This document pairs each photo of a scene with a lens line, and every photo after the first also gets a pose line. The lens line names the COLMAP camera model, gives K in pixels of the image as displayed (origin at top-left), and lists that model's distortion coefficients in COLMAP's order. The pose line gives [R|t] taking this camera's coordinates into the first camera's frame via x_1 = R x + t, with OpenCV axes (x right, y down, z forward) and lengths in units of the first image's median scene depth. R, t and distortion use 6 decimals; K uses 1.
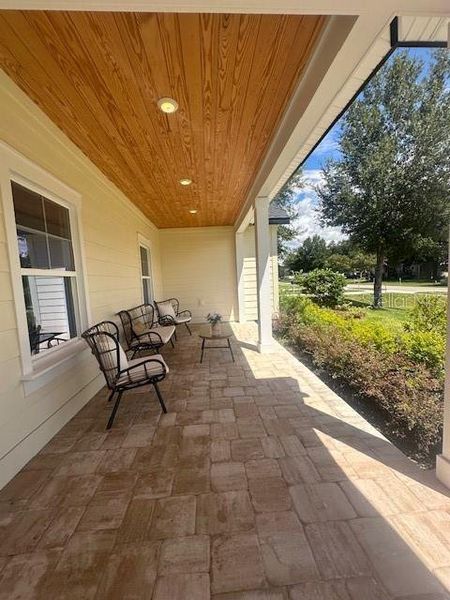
lens RADIAL K [[242.3, 0, 225.0], [0, 242.3, 300.0], [0, 0, 1]] dist [-0.000716, -0.000168]
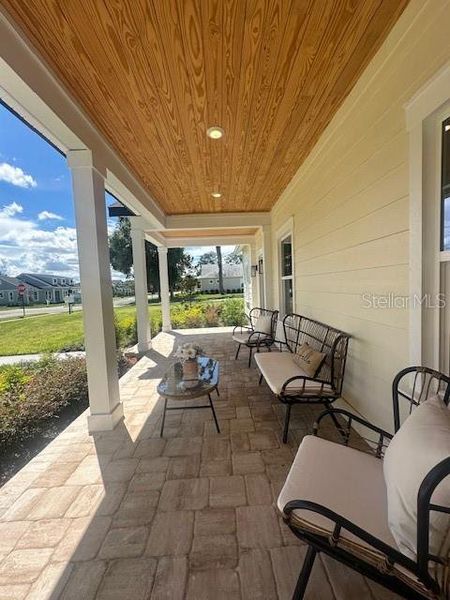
lens RADIAL K [[242.3, 0, 225.0], [0, 242.3, 300.0], [0, 0, 1]] dist [-0.000716, -0.000168]
pose [[-0.994943, 0.088970, 0.046617, -0.214923], [0.094688, 0.985646, 0.139775, -0.172399], [-0.033512, 0.143482, -0.989085, 2.023701]]
